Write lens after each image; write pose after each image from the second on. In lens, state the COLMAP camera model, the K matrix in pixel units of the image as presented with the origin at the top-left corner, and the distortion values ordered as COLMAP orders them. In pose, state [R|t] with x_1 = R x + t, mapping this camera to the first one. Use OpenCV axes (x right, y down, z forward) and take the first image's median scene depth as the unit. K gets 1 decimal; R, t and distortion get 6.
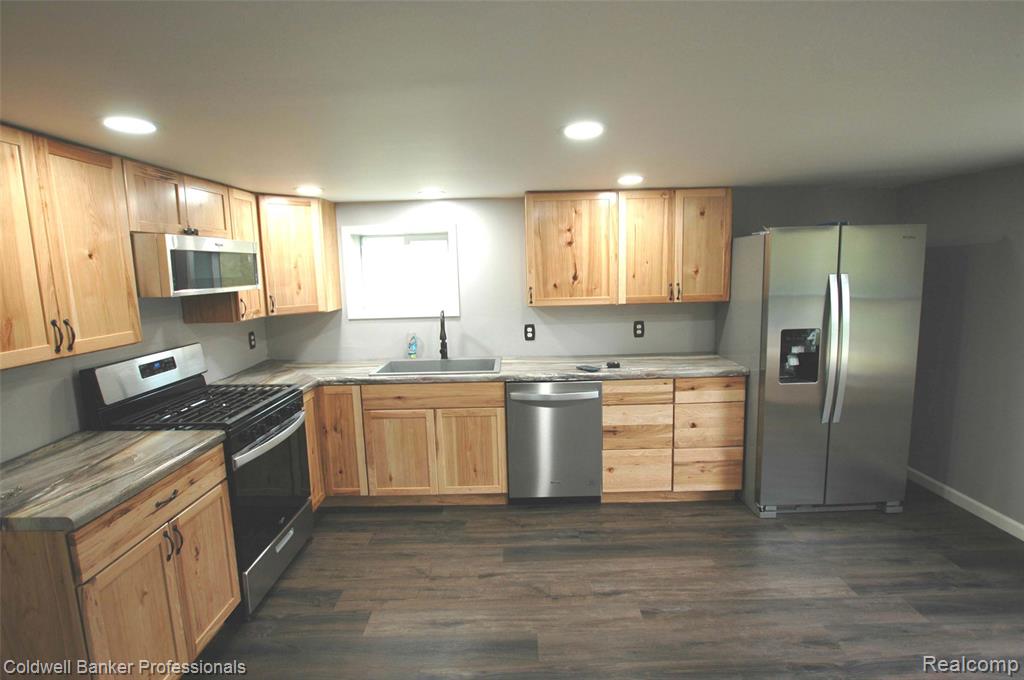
lens RADIAL K [[495.5, 0, 512.0], [0, 495.5, 340.0], [0, 0, 1]] dist [-0.001816, 0.000735]
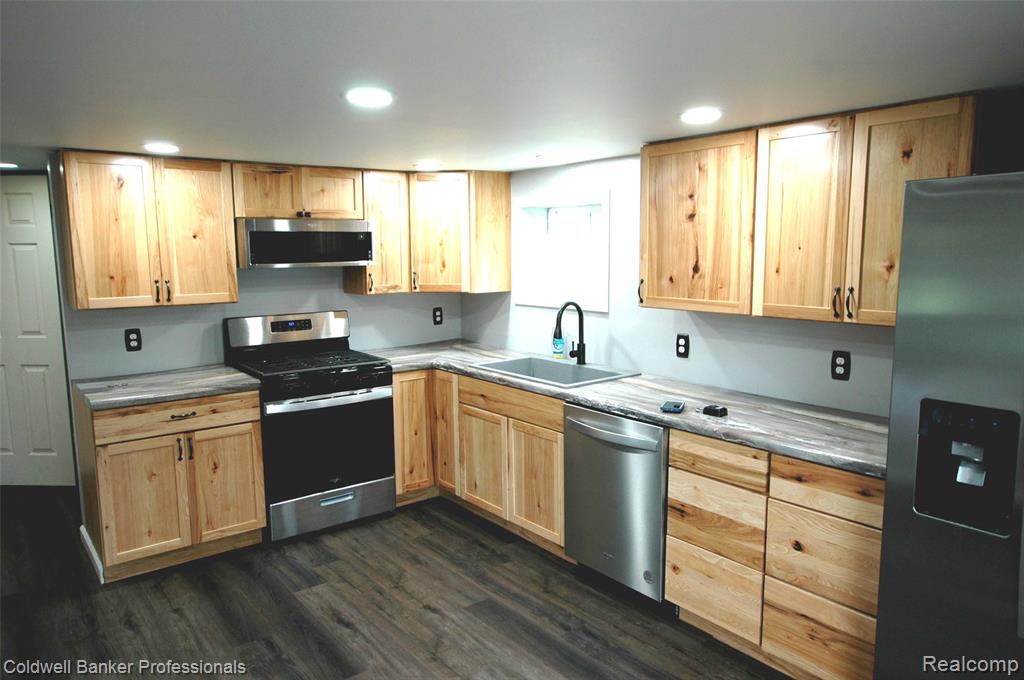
lens RADIAL K [[699.5, 0, 512.0], [0, 699.5, 340.0], [0, 0, 1]] dist [0.044003, 0.002329]
pose [[0.630793, 0.125145, -0.765793, 0.732266], [-0.121781, 0.990645, 0.061577, -0.063375], [0.766335, 0.054416, 0.640132, 0.237953]]
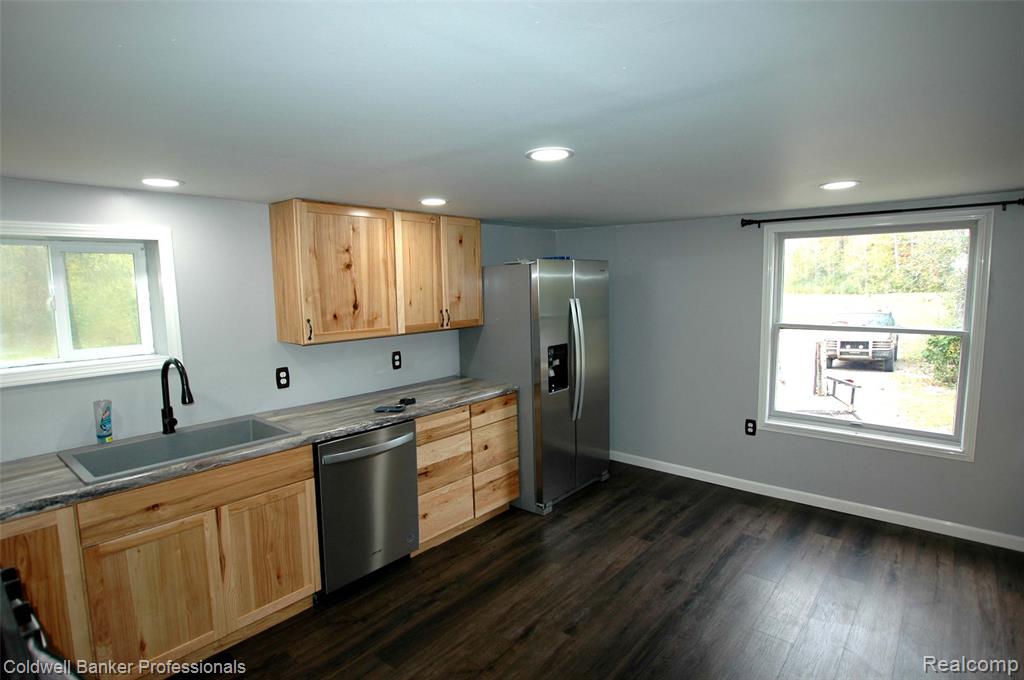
lens RADIAL K [[532.6, 0, 494.3], [0, 532.6, 343.2], [0, 0, 1]] dist [-0.001066, 0.000530]
pose [[0.668288, -0.072501, 0.740361, -0.415702], [0.112069, 0.993693, -0.003850, -0.034369], [-0.735413, 0.085545, 0.672198, 0.227748]]
